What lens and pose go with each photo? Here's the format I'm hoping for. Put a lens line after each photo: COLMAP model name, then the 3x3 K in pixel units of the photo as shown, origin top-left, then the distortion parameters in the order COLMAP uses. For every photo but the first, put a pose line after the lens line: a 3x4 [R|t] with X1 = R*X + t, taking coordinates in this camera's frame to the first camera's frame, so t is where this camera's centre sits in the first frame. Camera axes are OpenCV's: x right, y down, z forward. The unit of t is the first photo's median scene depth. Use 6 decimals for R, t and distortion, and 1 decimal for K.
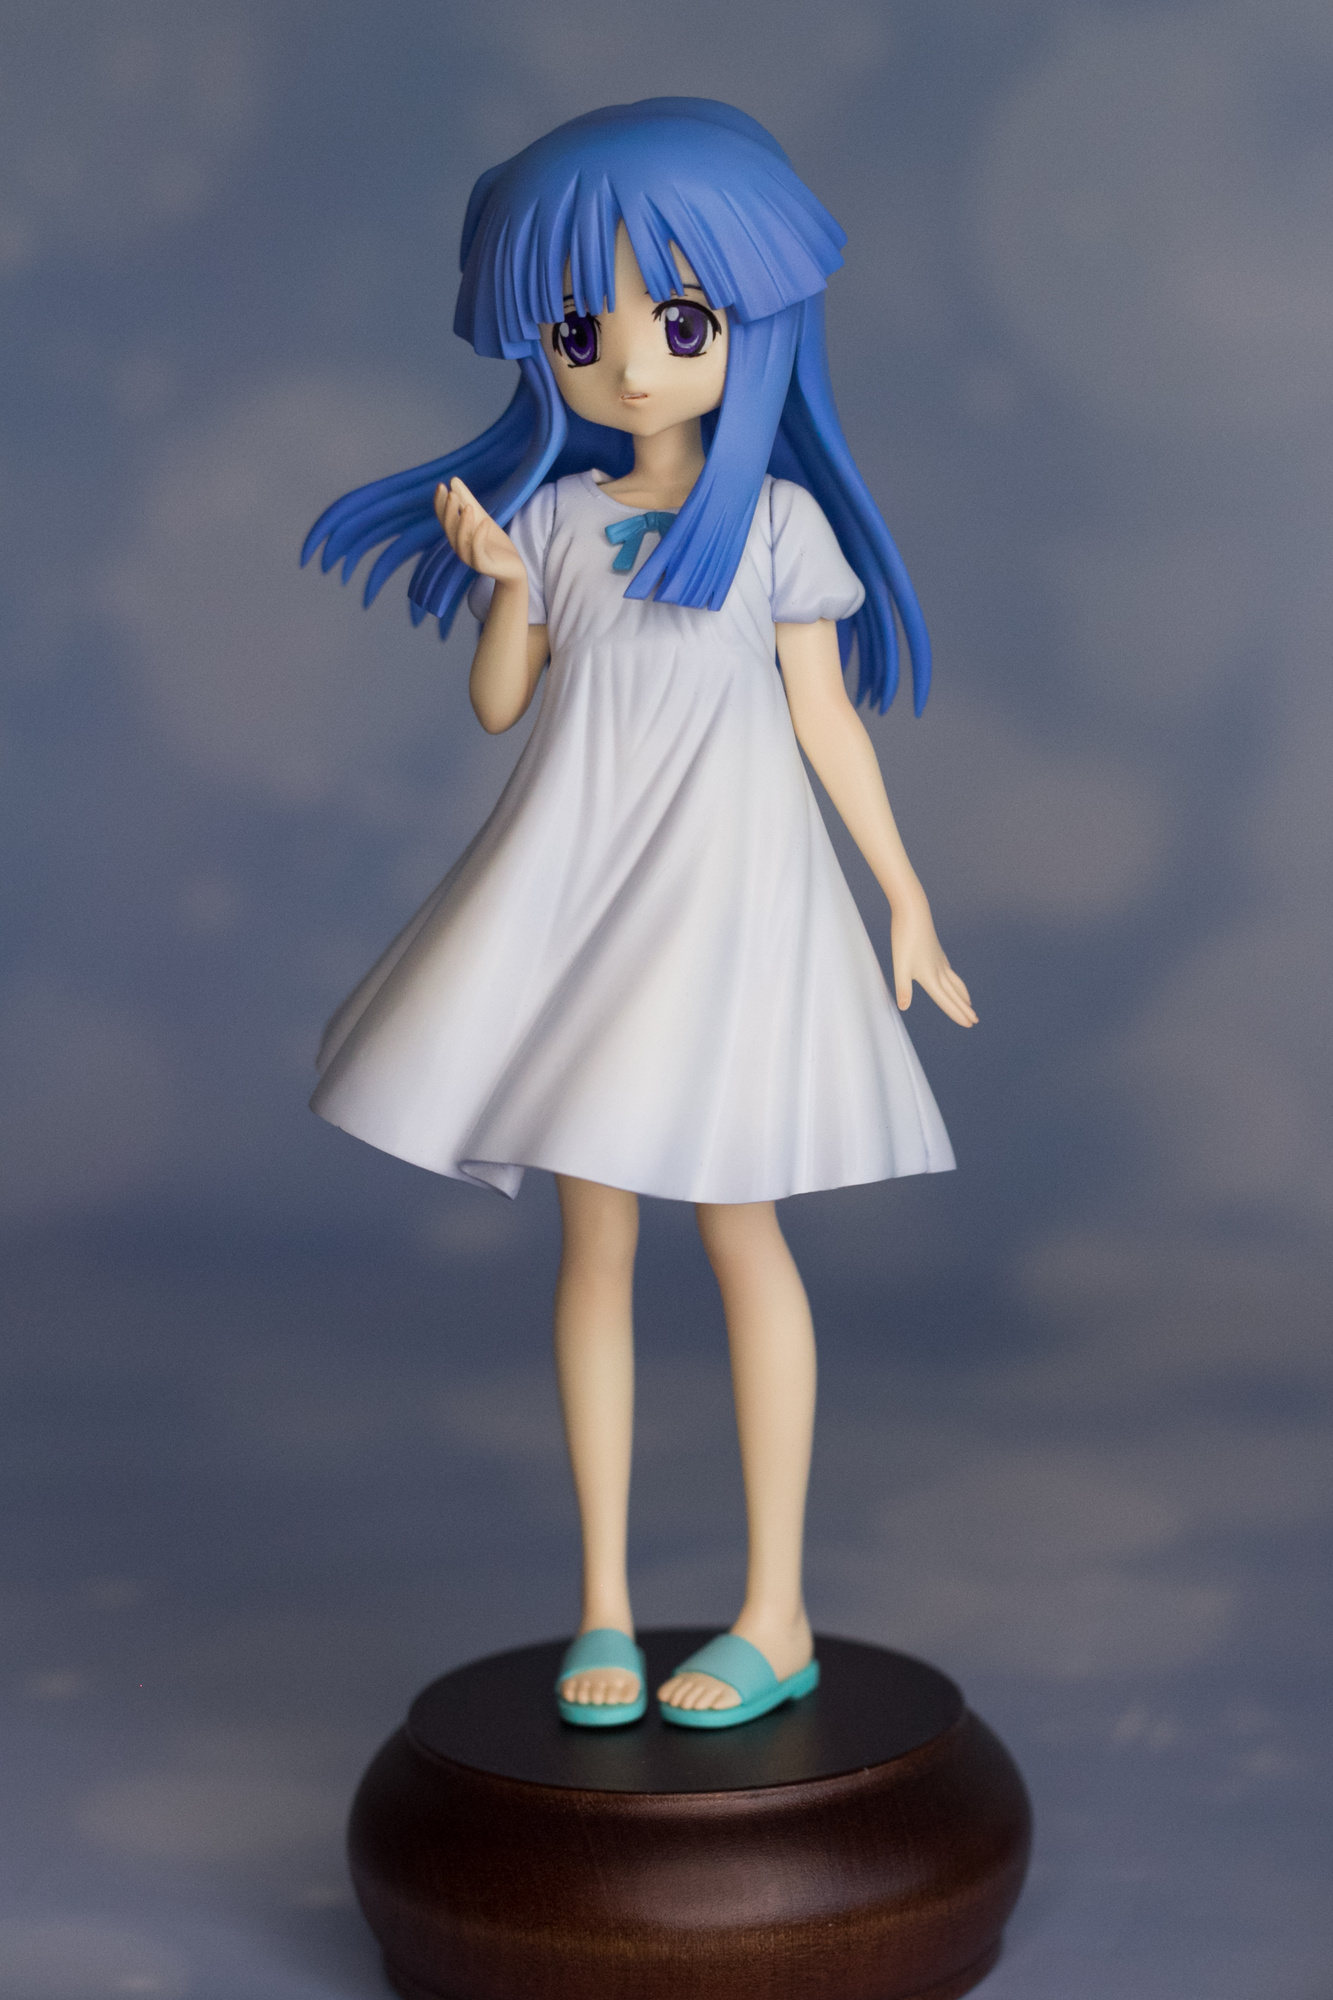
lens RADIAL K [[5556.9, 0, 677.2], [0, 5556.9, 1010.8], [0, 0, 1]] dist [-0.132435, 0.000000]
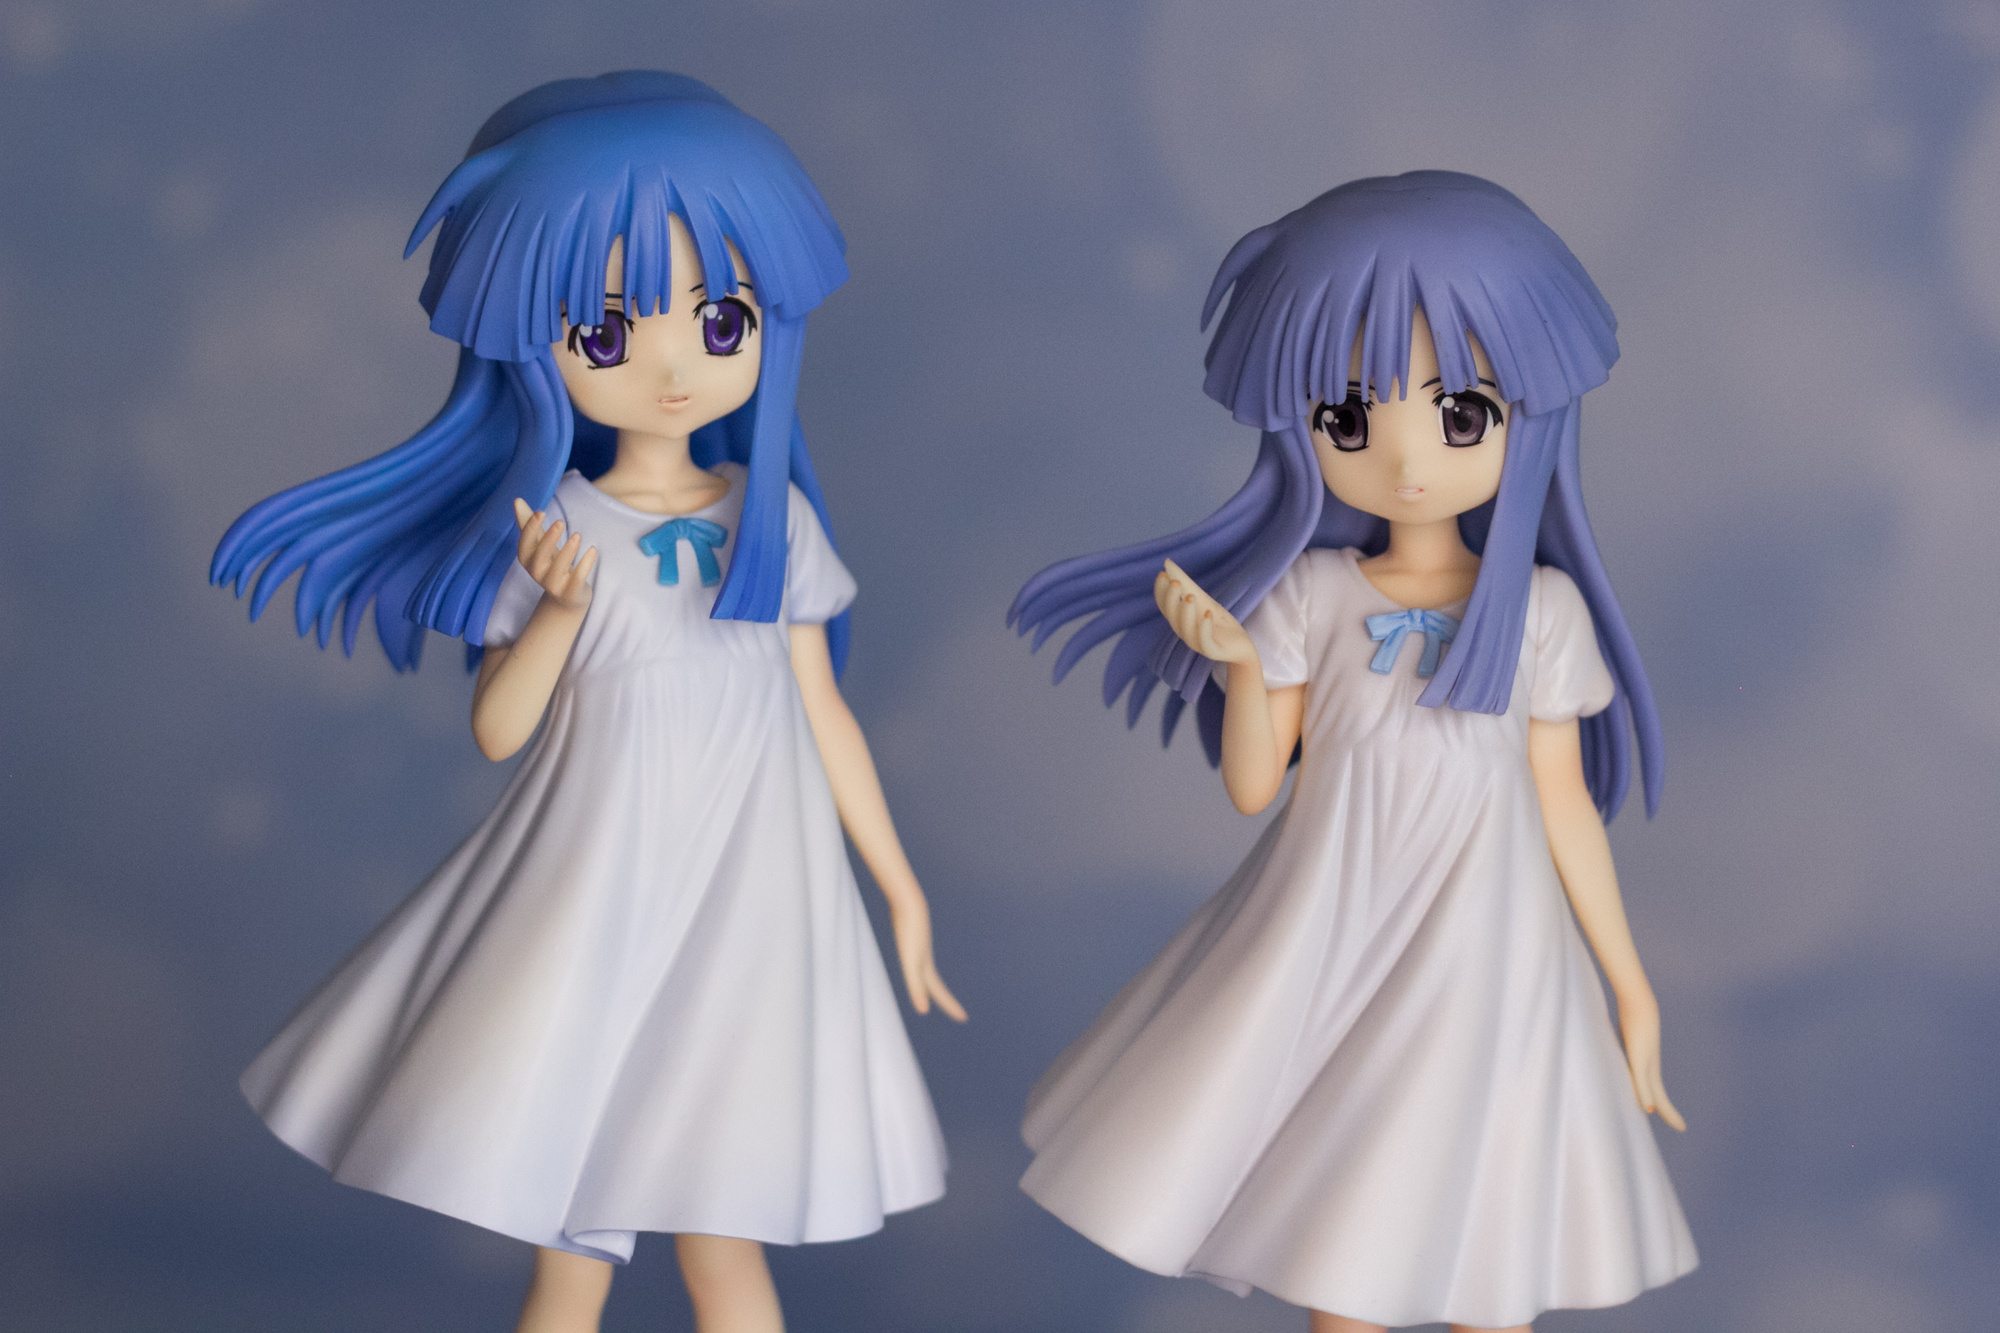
lens RADIAL K [[5556.9, 0, 1012.8], [0, 5556.9, 652.1], [0, 0, 1]] dist [-0.132435, 0.000000]
pose [[0.836806, -0.072044, 0.542739, -0.471287], [0.061785, 0.997398, 0.037134, -0.099058], [-0.544002, 0.002459, 0.839080, 0.178689]]
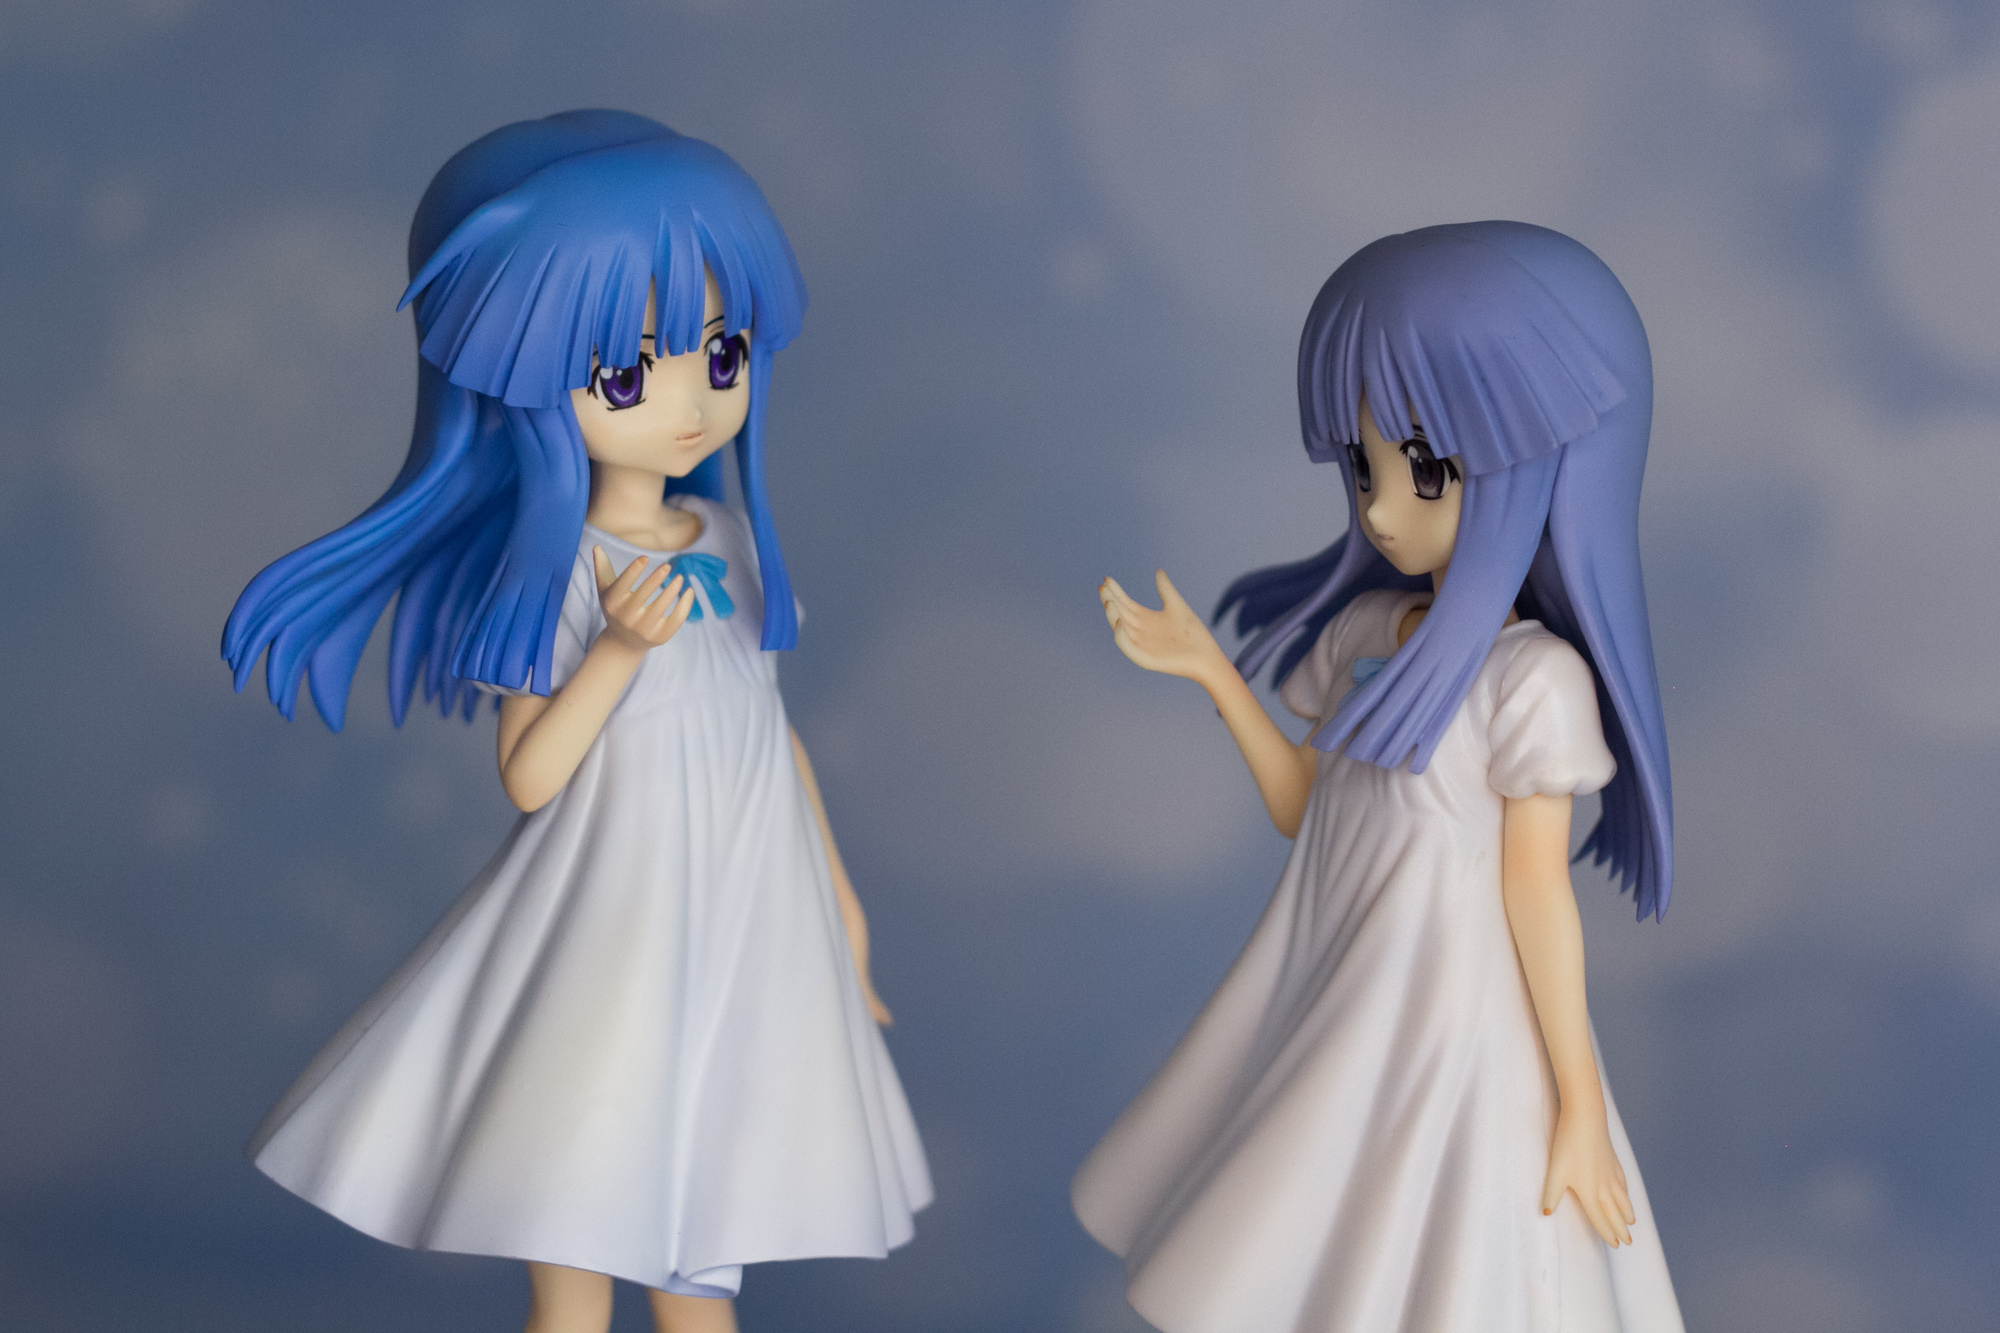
lens RADIAL K [[5556.9, 0, 1007.8], [0, 5556.9, 672.4], [0, 0, 1]] dist [-0.132435, 0.000000]
pose [[0.547961, -0.134907, 0.825554, -0.759433], [0.117583, 0.989533, 0.083658, -0.143071], [-0.828199, 0.051230, 0.558088, 0.428618]]
